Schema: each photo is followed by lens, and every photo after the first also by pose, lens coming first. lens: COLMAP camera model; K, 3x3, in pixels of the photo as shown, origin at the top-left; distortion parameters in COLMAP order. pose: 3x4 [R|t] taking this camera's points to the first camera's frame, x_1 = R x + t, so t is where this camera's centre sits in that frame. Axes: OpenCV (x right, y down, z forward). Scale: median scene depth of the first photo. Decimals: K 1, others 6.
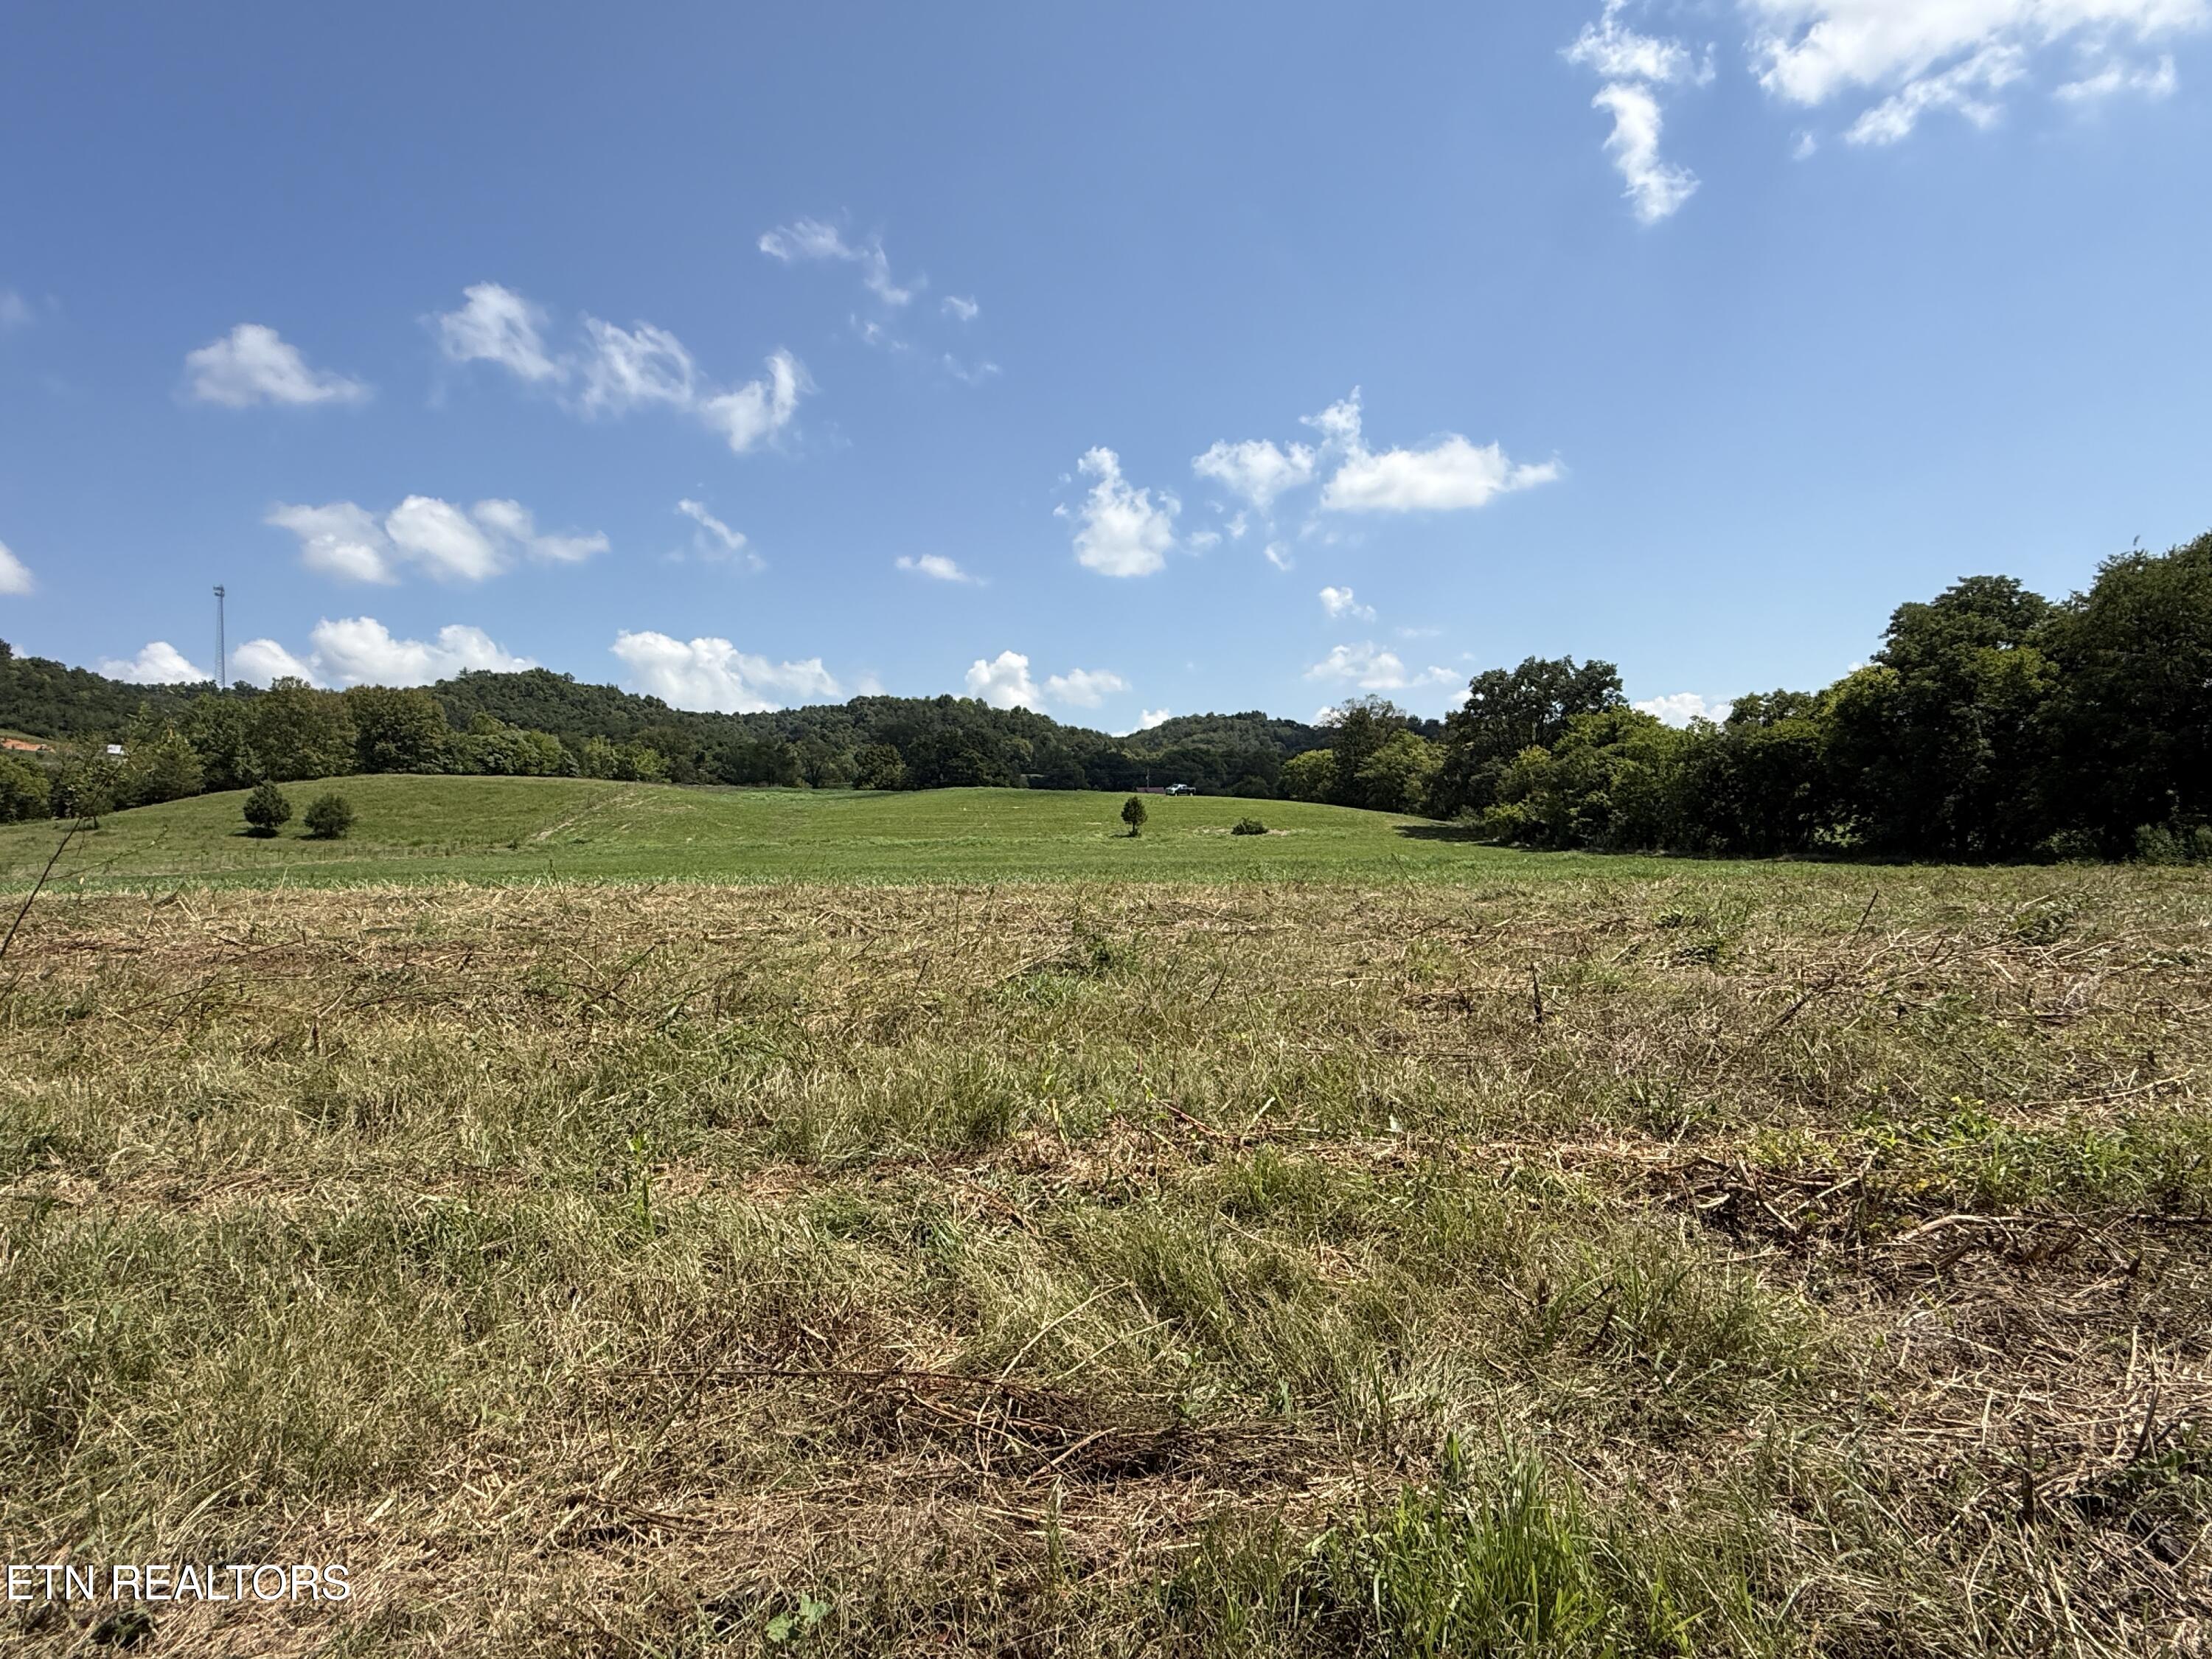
lens RADIAL K [[1201.1, 0, 1099.2], [0, 1201.1, 831.3], [0, 0, 1]] dist [0.006183, 0.000829]
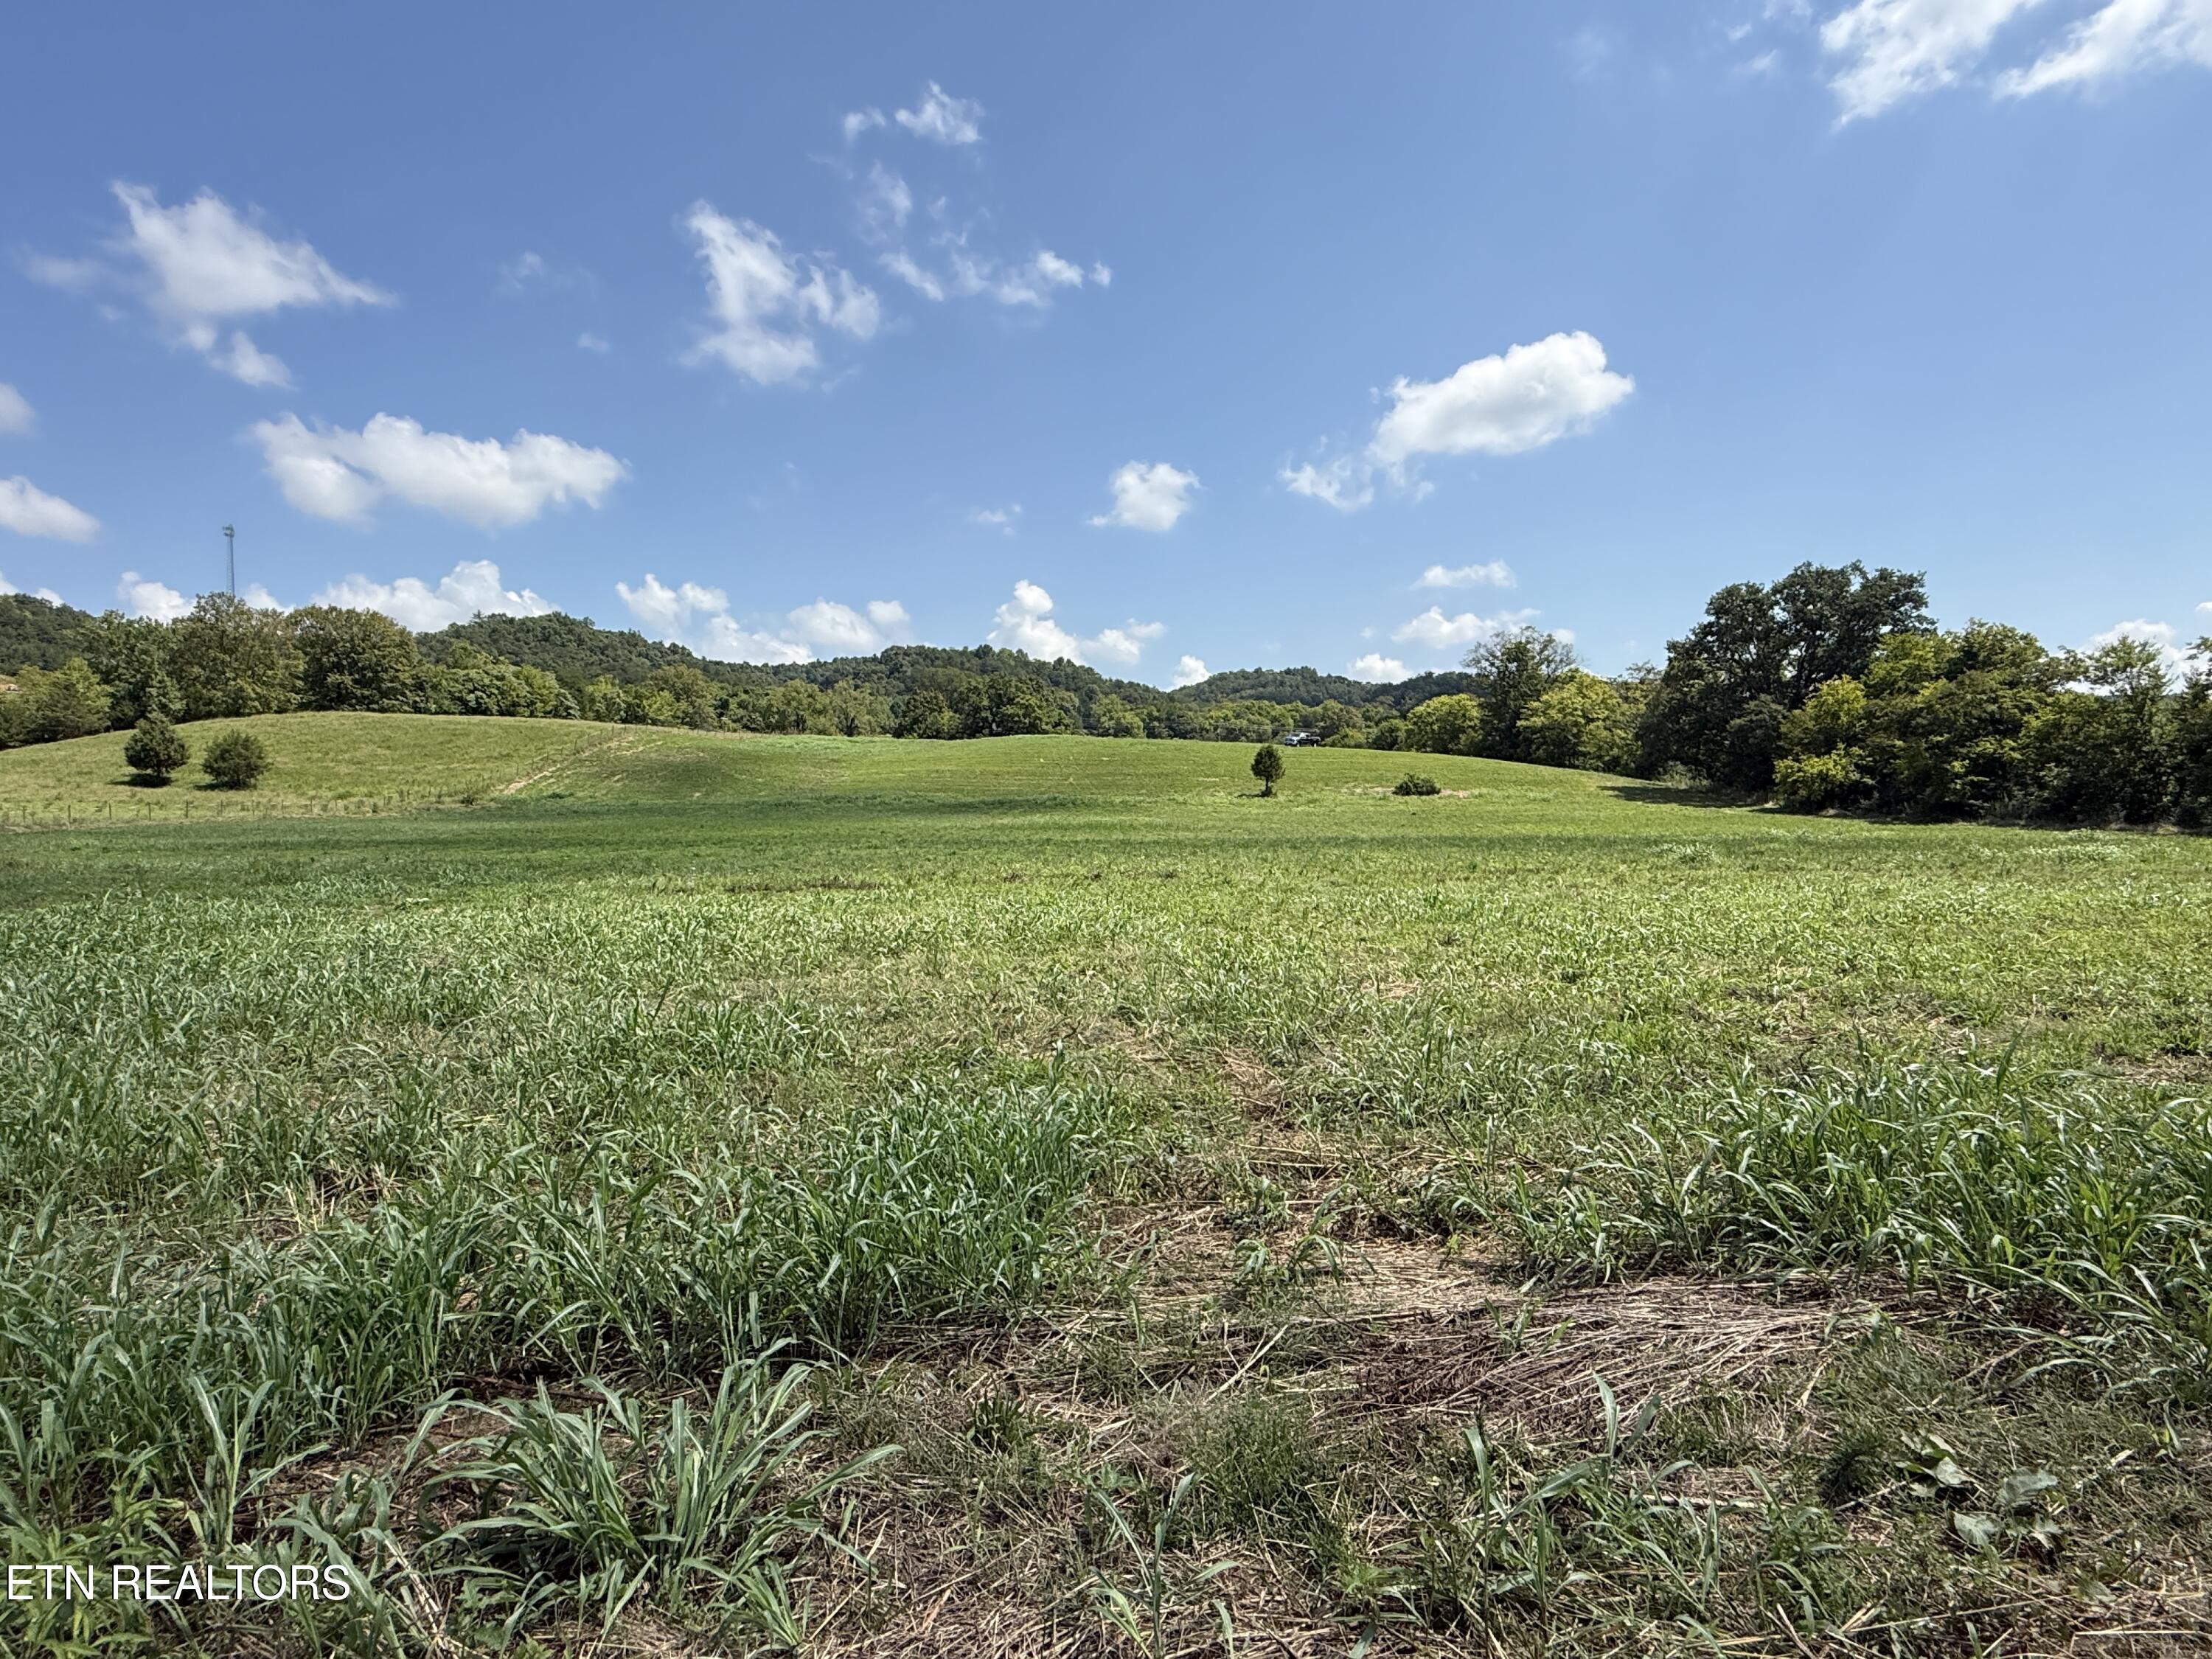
lens RADIAL K [[1201.1, 0, 1113.0], [0, 1201.1, 826.5], [0, 0, 1]] dist [0.006183, 0.000829]
pose [[0.999876, 0.010047, -0.012144, -0.038603], [-0.009682, 0.999510, 0.029774, 0.001055], [0.012437, -0.029652, 0.999483, 0.138876]]
